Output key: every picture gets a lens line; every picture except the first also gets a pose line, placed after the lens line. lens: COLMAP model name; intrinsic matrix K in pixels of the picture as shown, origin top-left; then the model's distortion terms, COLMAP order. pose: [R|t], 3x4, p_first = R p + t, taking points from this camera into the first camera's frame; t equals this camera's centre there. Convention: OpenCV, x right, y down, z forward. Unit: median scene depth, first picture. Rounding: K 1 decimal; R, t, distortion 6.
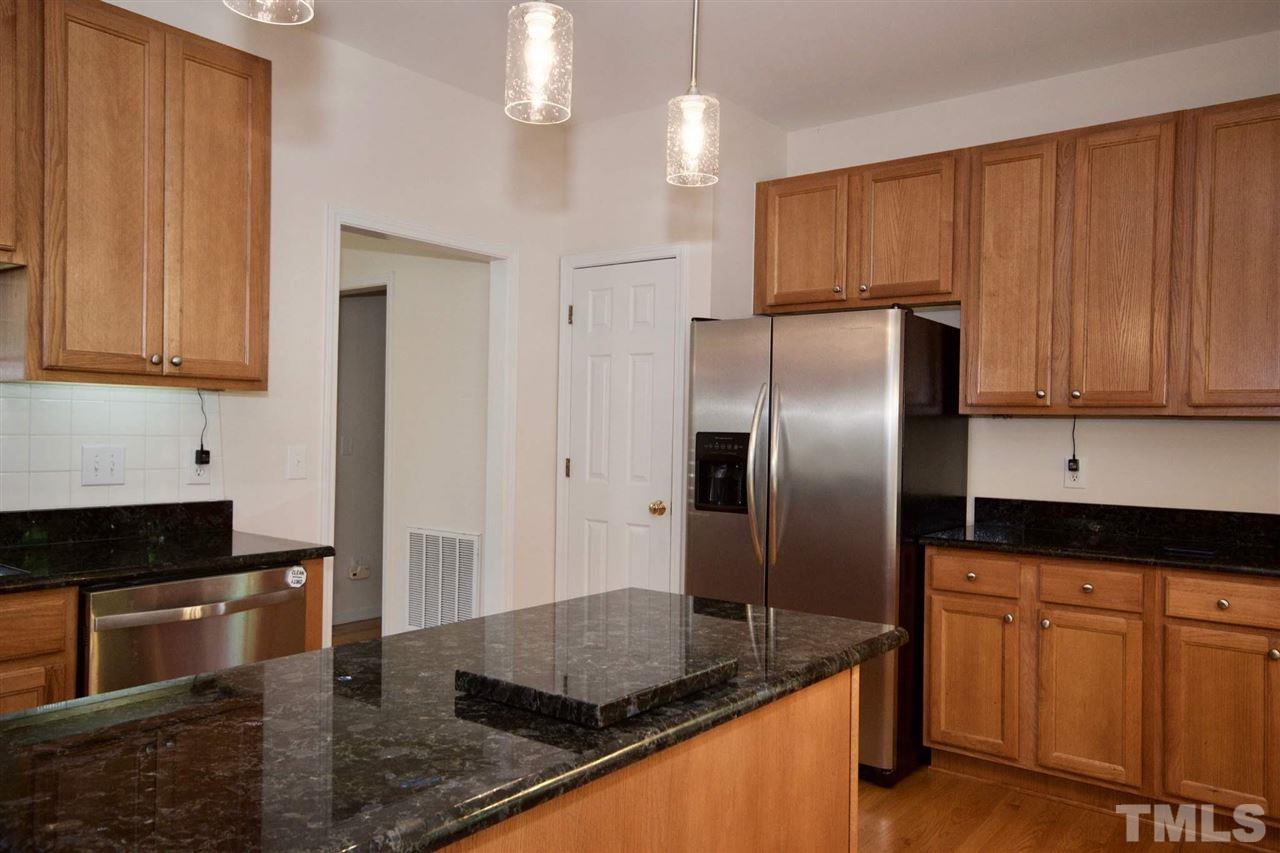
lens RADIAL K [[927.0, 0, 628.8], [0, 927.0, 429.1], [0, 0, 1]] dist [0.016342, 0.010660]
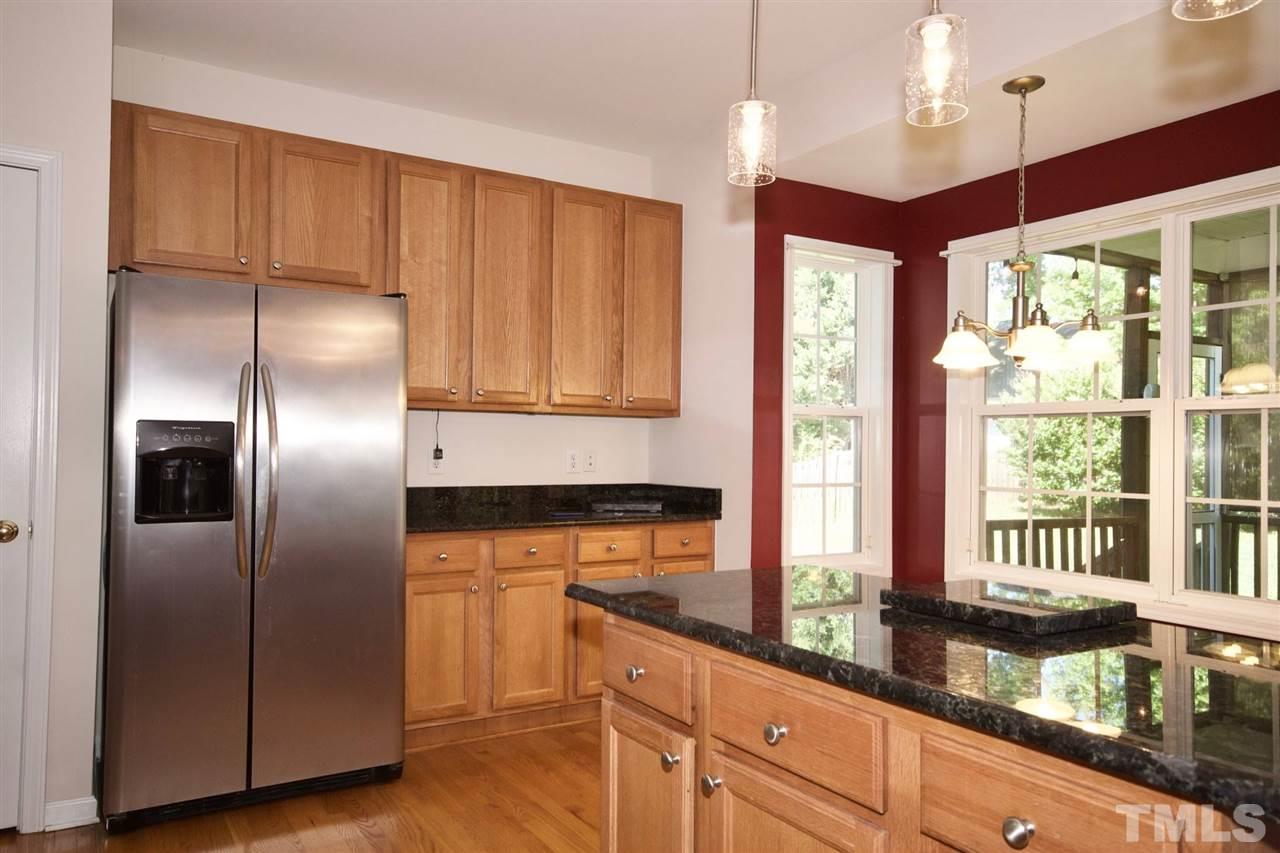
lens RADIAL K [[927.0, 0, 628.8], [0, 927.0, 429.1], [0, 0, 1]] dist [0.016342, 0.010660]
pose [[0.366187, 0.006967, 0.930515, -0.561740], [0.001267, 0.999967, -0.007985, 0.019683], [-0.930541, 0.004103, 0.366166, 0.410288]]
